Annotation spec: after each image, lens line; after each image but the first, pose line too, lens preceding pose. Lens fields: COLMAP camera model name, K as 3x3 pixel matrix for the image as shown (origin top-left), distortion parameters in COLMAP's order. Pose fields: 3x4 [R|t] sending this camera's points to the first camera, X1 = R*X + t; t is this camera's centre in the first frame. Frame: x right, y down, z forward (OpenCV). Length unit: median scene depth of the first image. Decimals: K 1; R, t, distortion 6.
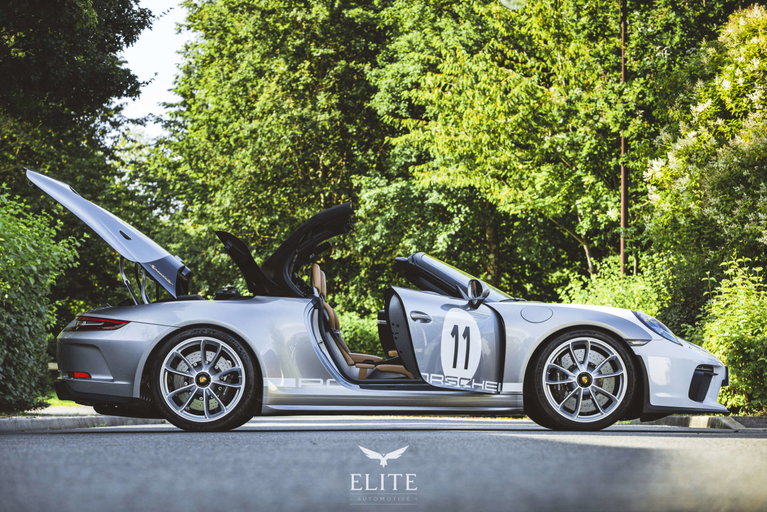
lens RADIAL K [[2406.1, 0, 383.6], [0, 2406.1, 258.8], [0, 0, 1]] dist [-0.157411, 0.000000]
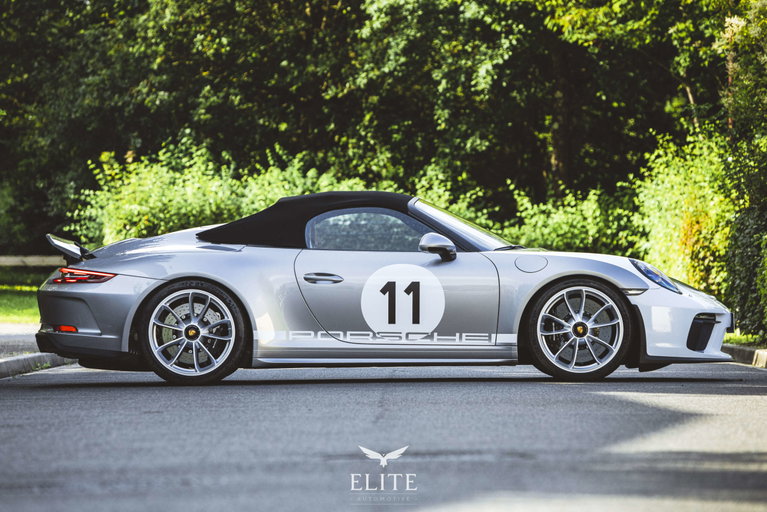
lens RADIAL K [[4377.6, 0, 387.2], [0, 4377.6, 255.4], [0, 0, 1]] dist [-0.538349, 0.000000]
pose [[0.999940, -0.007904, -0.007623, 0.012641], [0.008308, 0.998484, 0.054406, -0.052788], [0.007181, -0.054466, 0.998490, -0.531194]]
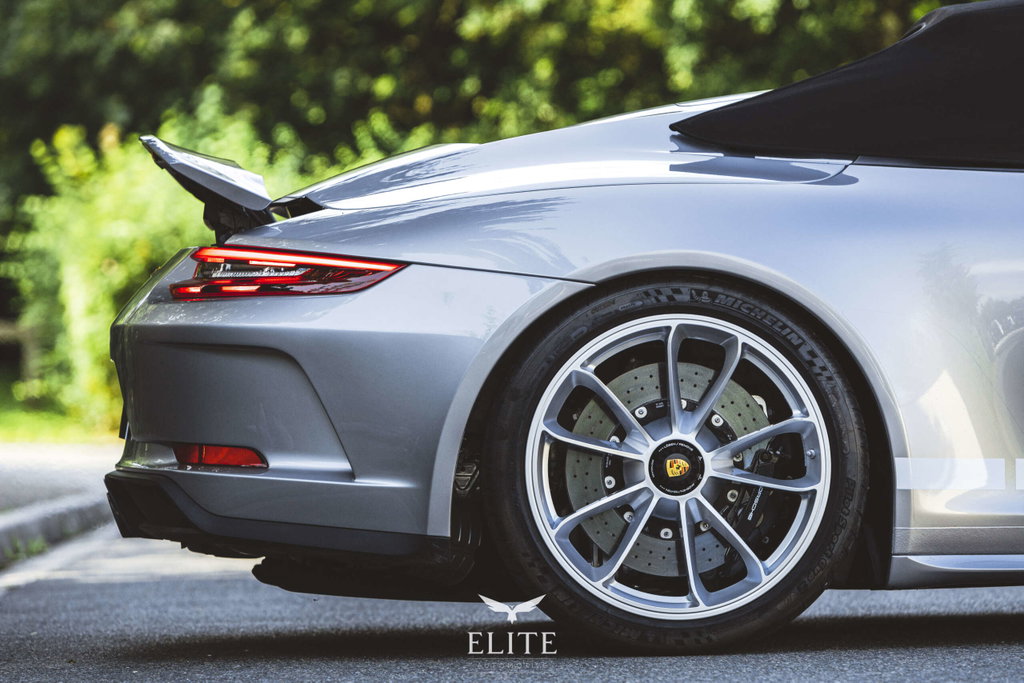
lens RADIAL K [[5844.3, 0, 512.0], [0, 5844.3, 340.9], [0, 0, 1]] dist [-0.538349, 0.000000]
pose [[0.999703, -0.015046, 0.019190, -0.072257], [0.014011, 0.998498, 0.052975, -0.000374], [-0.019959, -0.052690, 0.998411, 0.218552]]
